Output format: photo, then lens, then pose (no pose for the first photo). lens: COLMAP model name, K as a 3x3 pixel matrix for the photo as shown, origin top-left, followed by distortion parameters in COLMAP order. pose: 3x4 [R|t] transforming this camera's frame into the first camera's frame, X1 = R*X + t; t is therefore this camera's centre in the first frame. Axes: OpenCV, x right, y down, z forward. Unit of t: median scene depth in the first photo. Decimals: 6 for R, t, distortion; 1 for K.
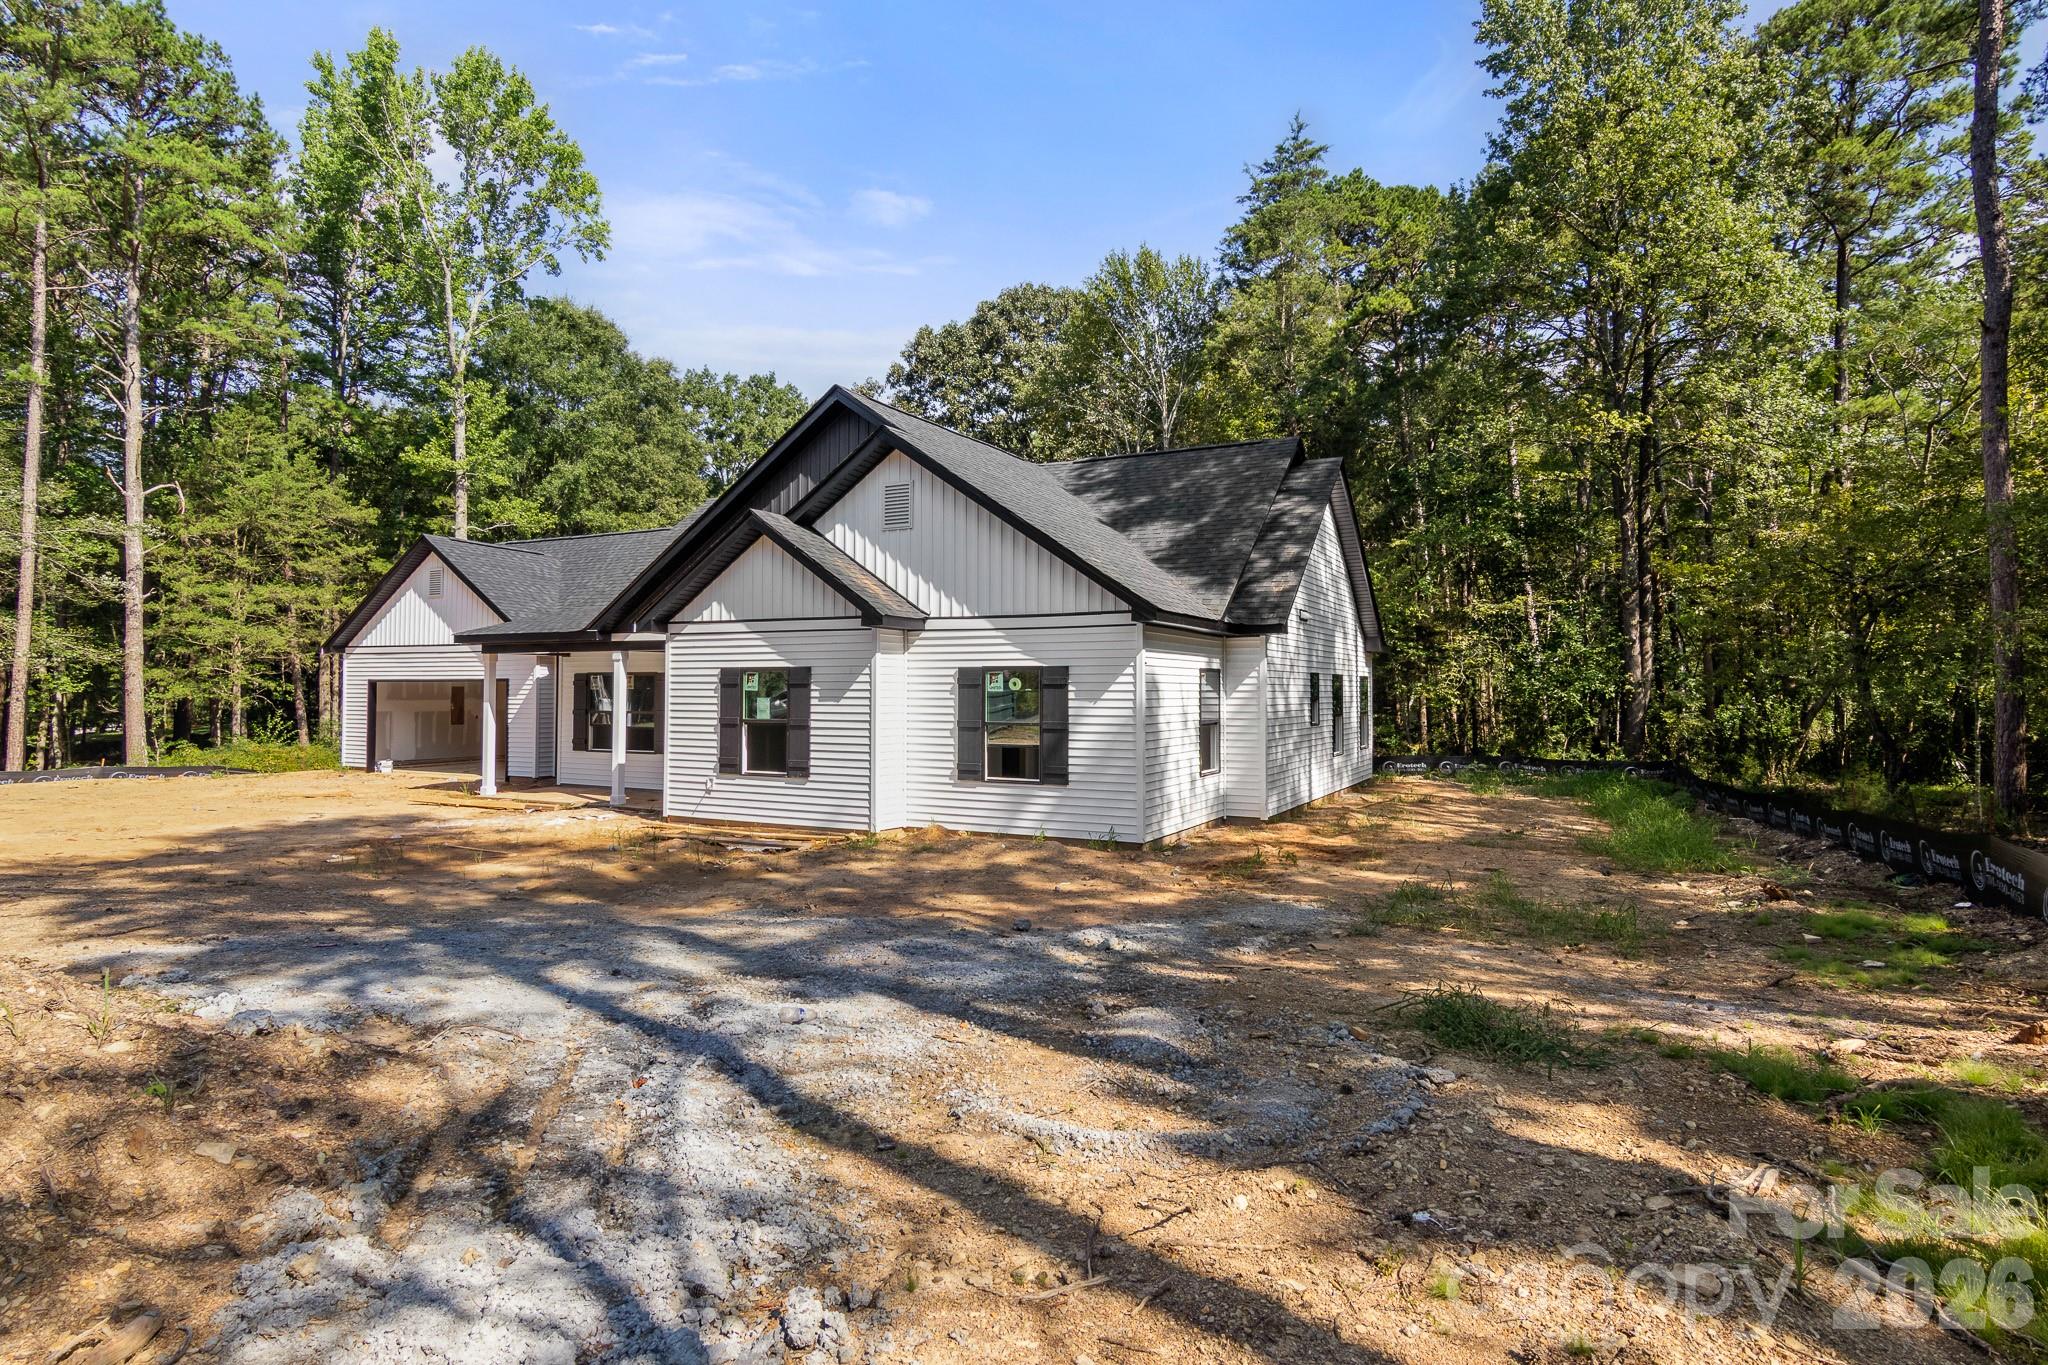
lens RADIAL K [[1039.4, 0, 1033.2], [0, 1039.4, 684.4], [0, 0, 1]] dist [-0.002616, 0.001154]
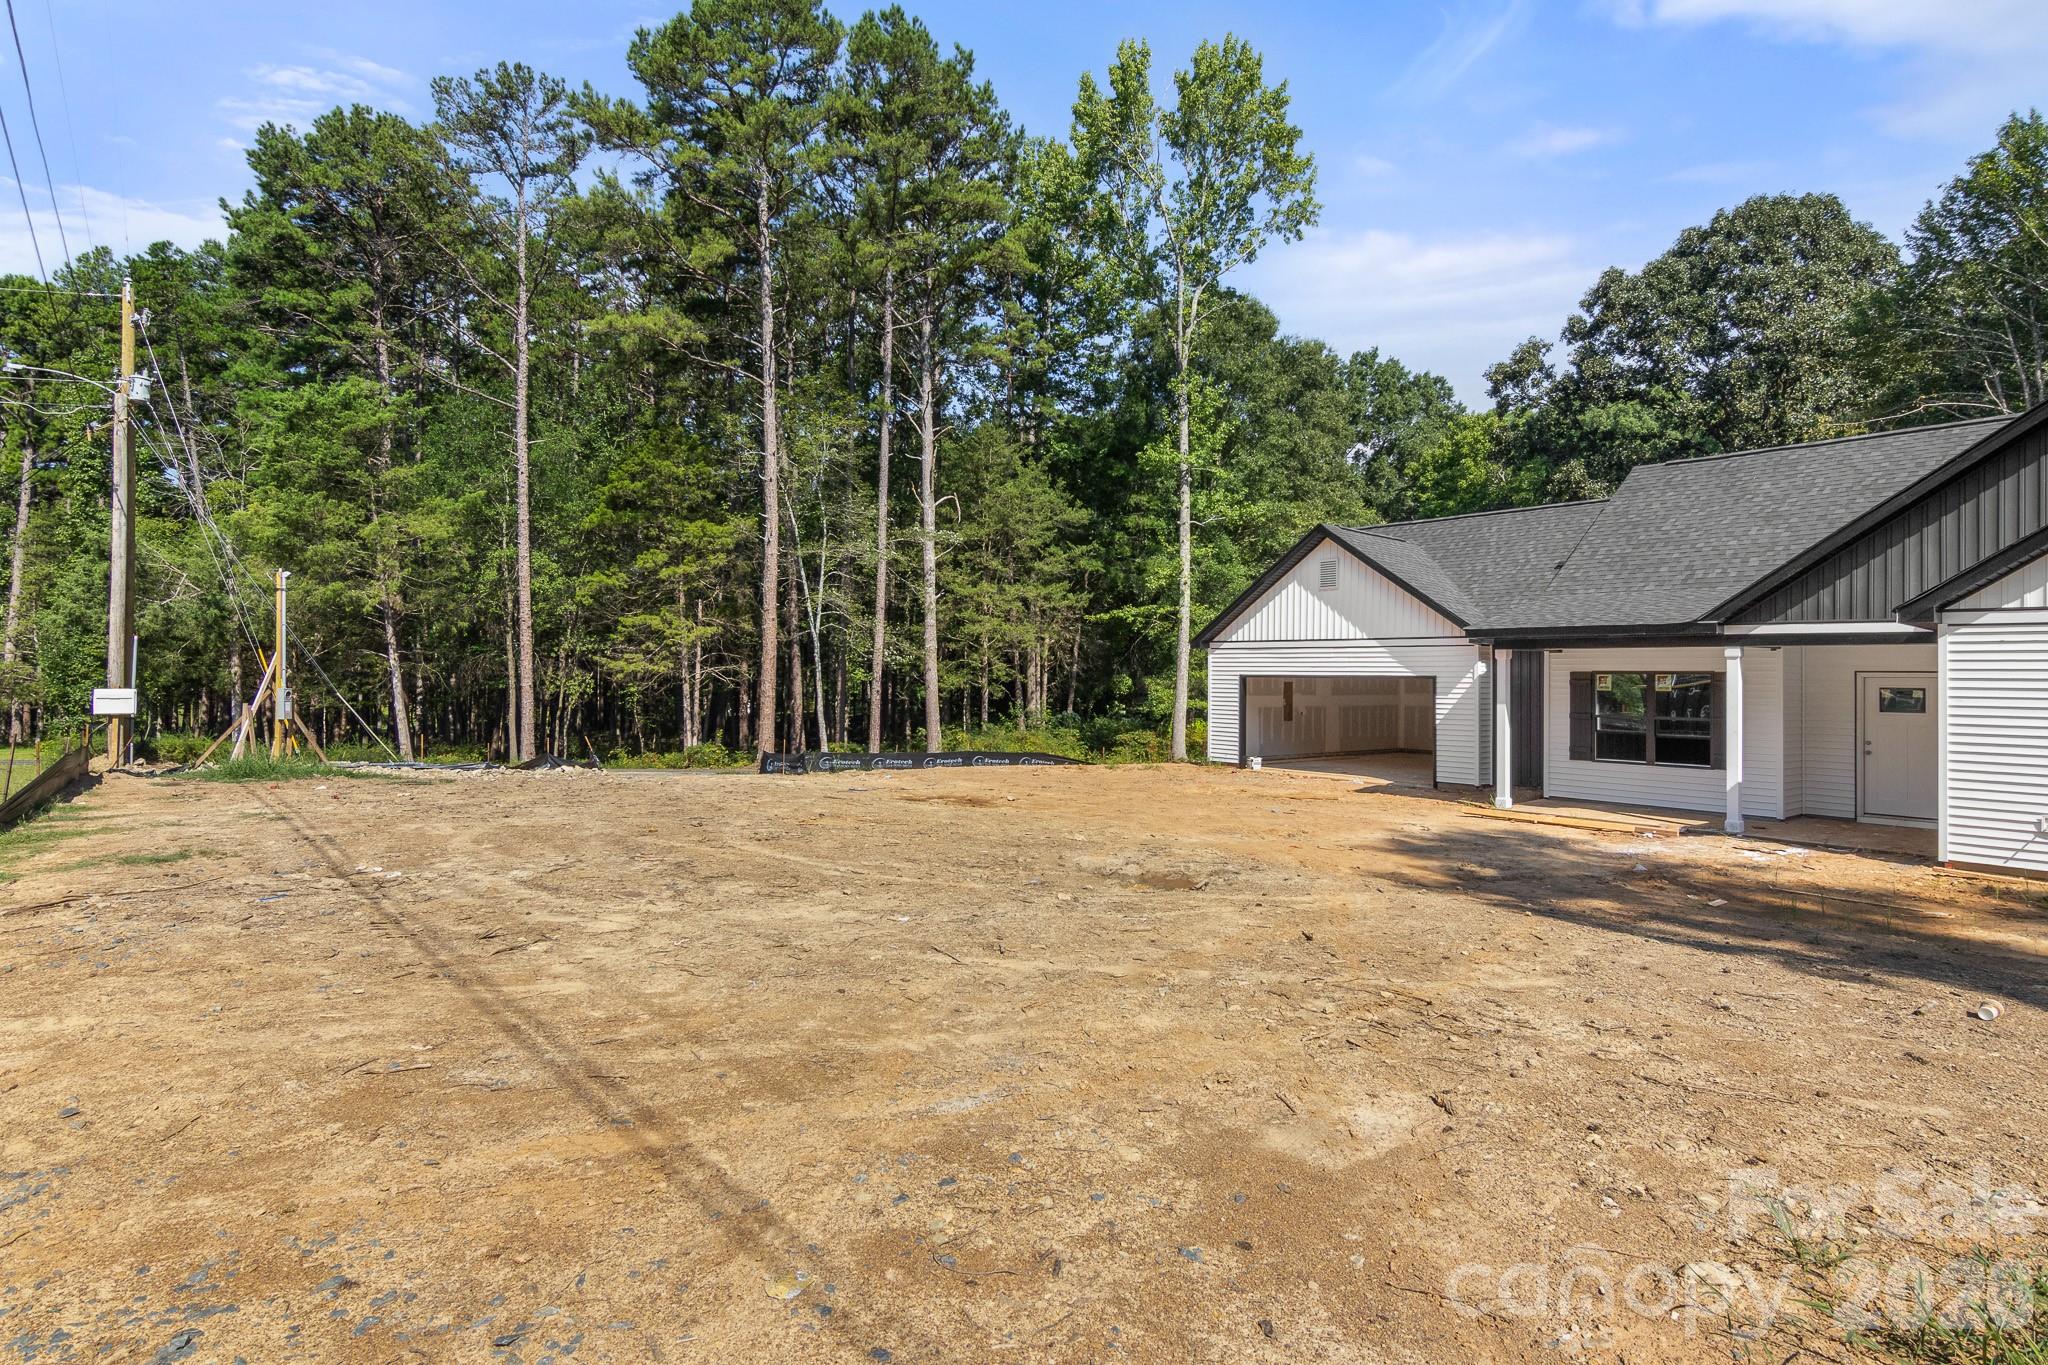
lens RADIAL K [[1039.4, 0, 1033.2], [0, 1039.4, 684.4], [0, 0, 1]] dist [-0.002616, 0.001154]
pose [[0.916963, 0.010197, -0.398841, -0.287484], [-0.006185, 0.999917, 0.011345, -0.003810], [0.398923, -0.007936, 0.916950, 0.011067]]
